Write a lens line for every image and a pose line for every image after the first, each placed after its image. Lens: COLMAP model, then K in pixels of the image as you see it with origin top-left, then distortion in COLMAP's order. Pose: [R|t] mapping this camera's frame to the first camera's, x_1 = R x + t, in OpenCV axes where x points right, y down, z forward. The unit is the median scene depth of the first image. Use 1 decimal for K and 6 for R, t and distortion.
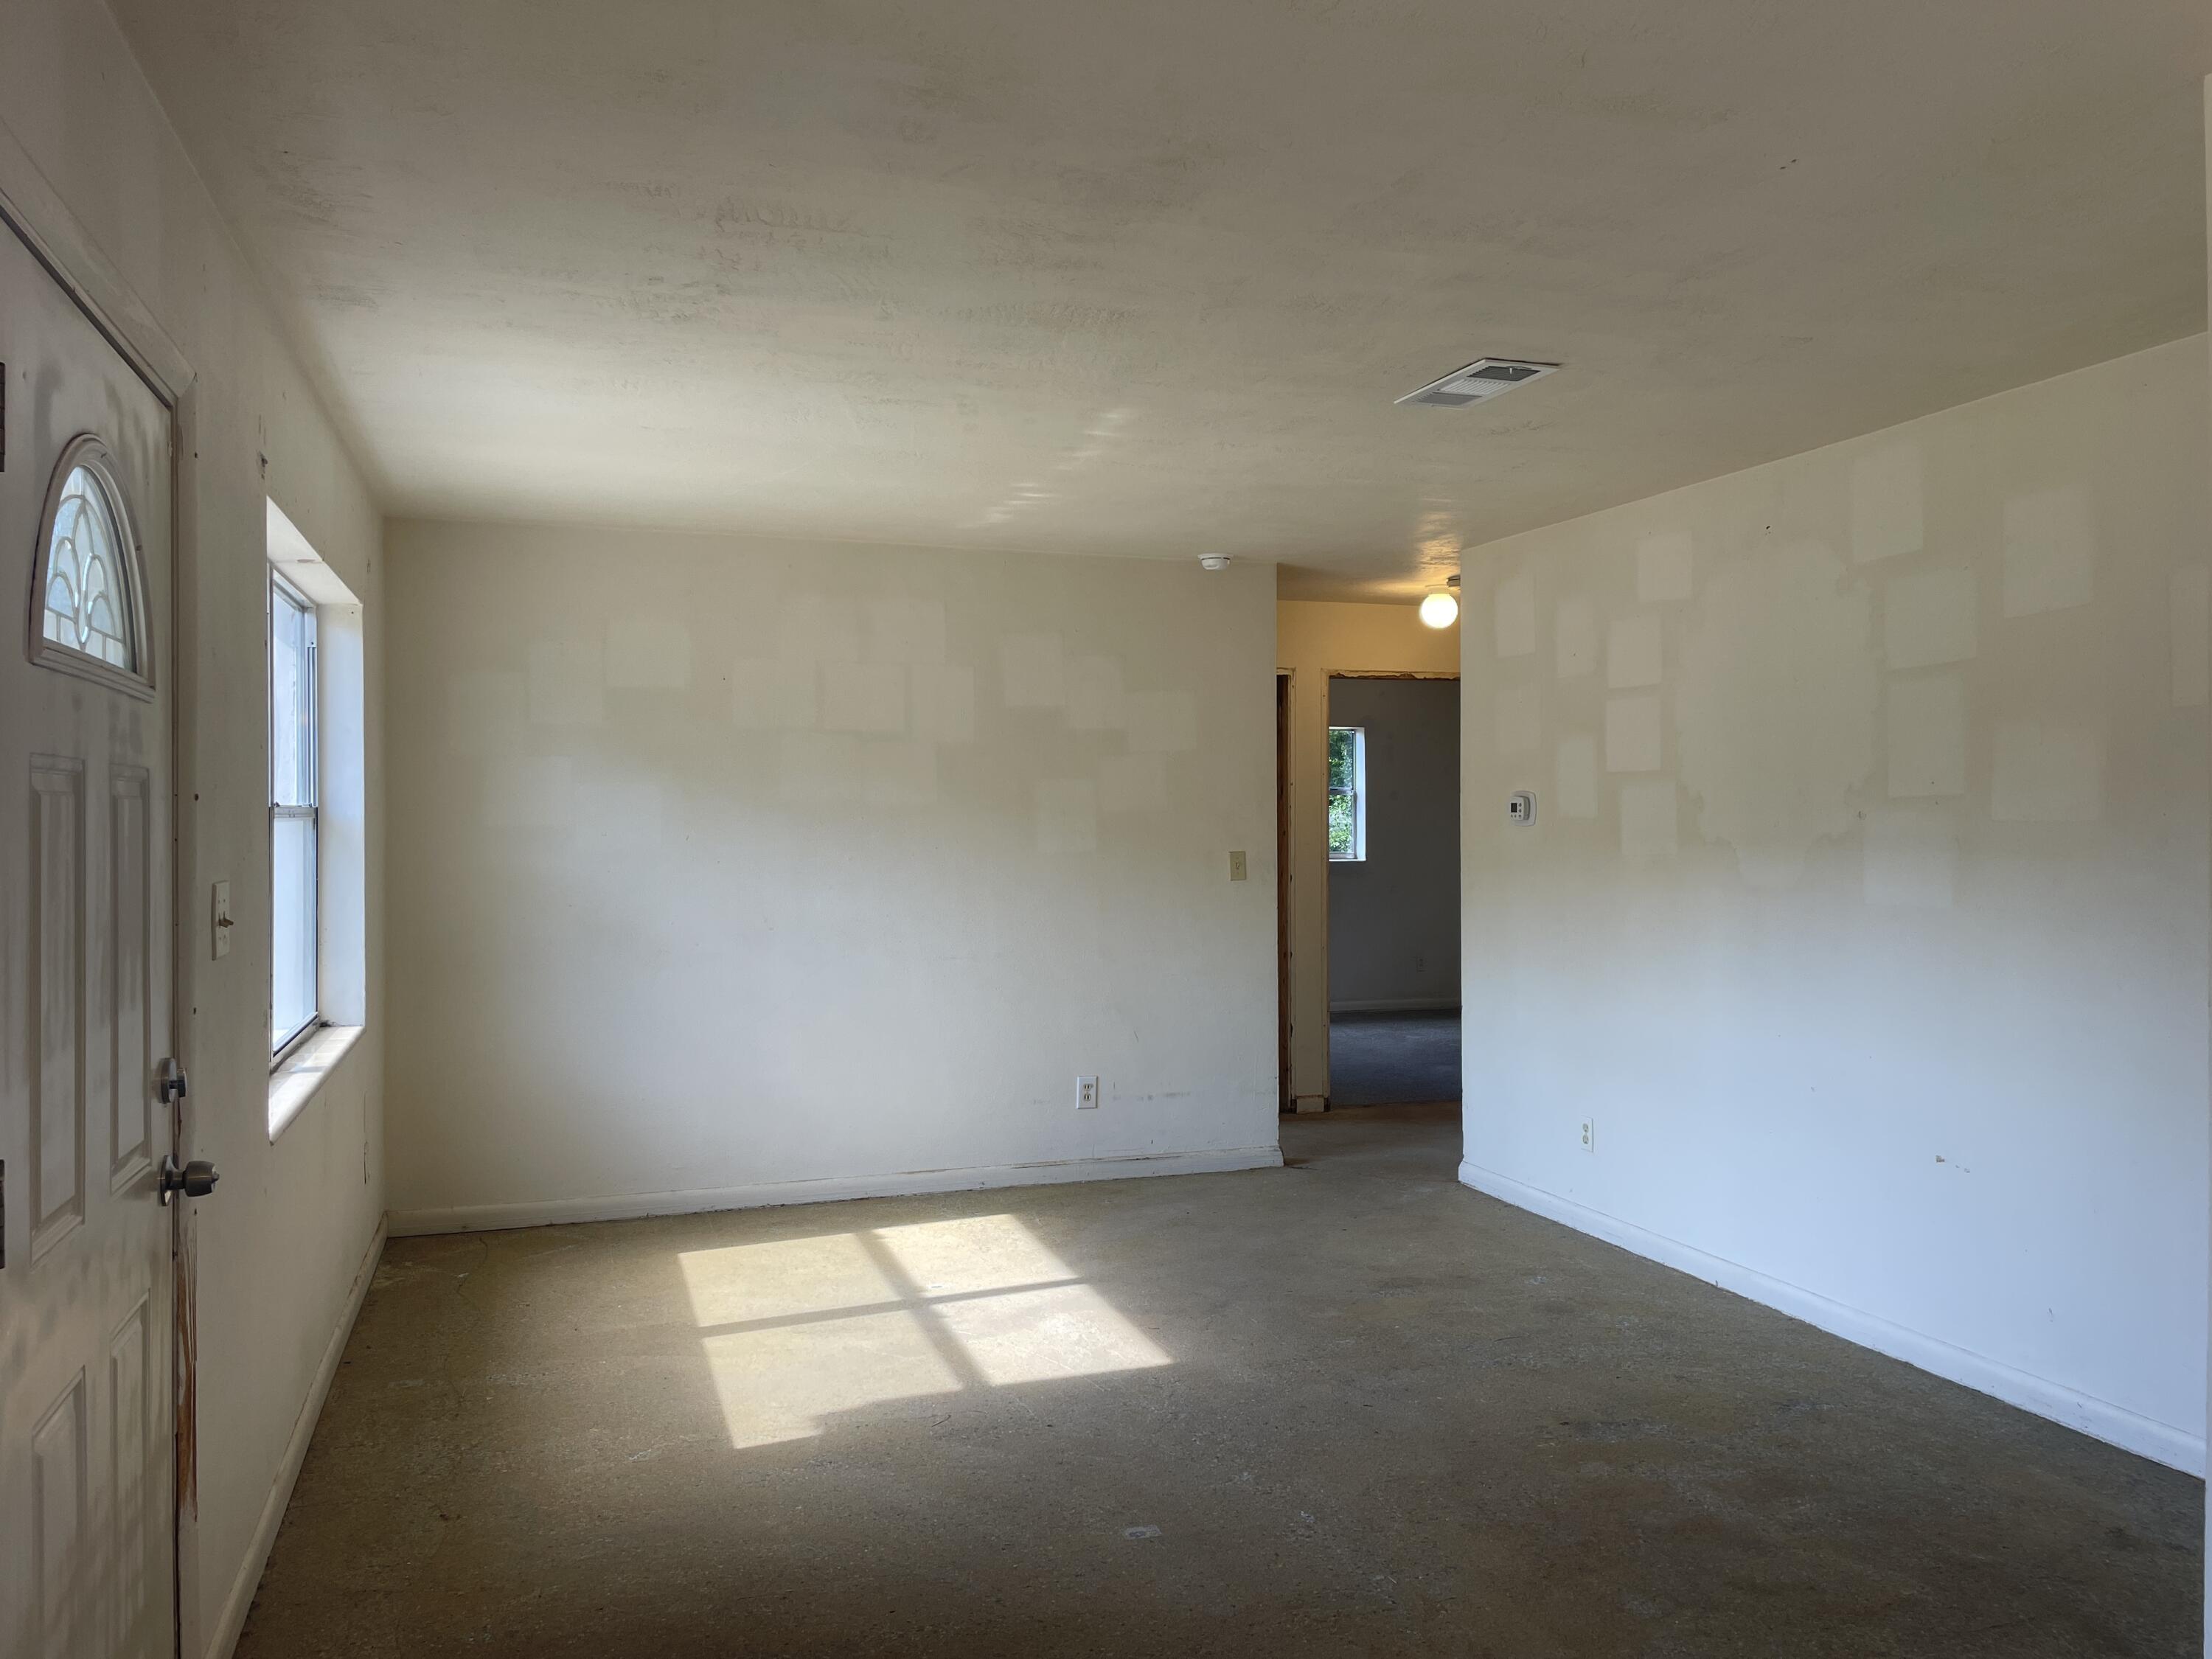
lens RADIAL K [[1668.0, 0, 1114.9], [0, 1668.0, 815.0], [0, 0, 1]] dist [0.093922, -0.110193]
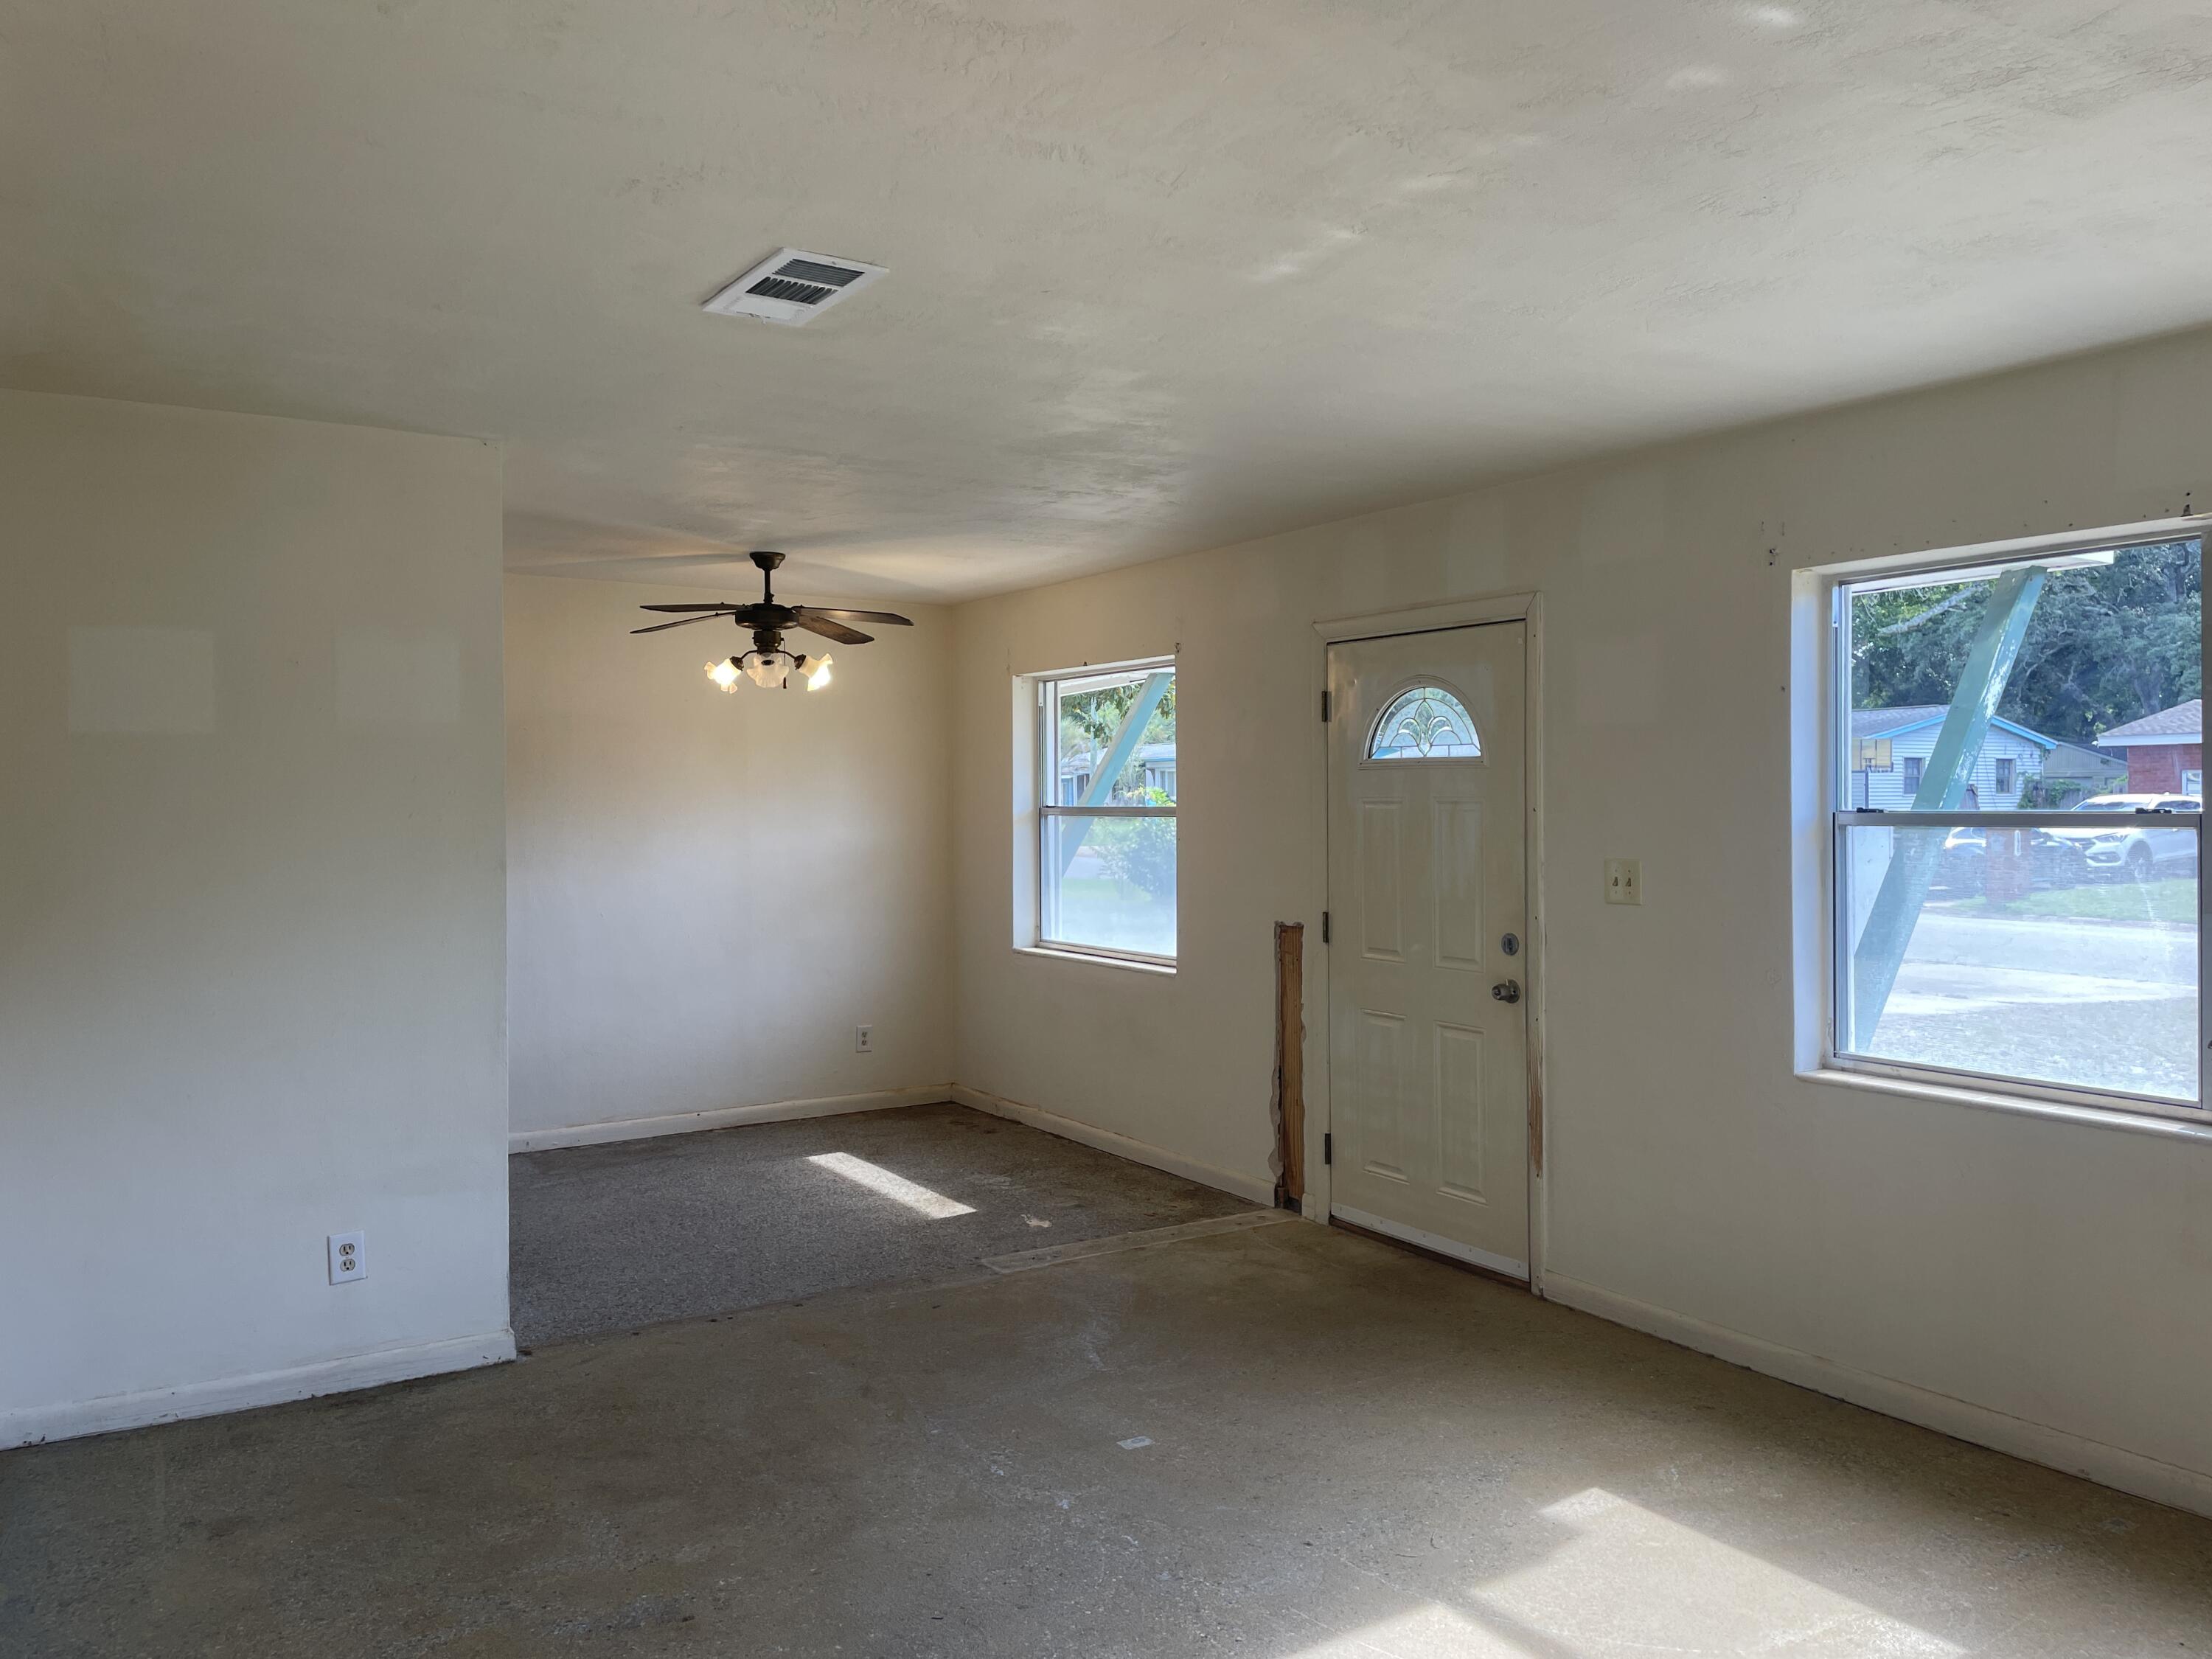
lens RADIAL K [[1668.0, 0, 1114.9], [0, 1668.0, 815.0], [0, 0, 1]] dist [0.093922, -0.110193]
pose [[-0.971061, 0.009164, -0.238658, 0.268609], [0.006655, 0.999914, 0.011316, -0.019822], [0.238741, 0.009400, -0.971038, 1.878189]]
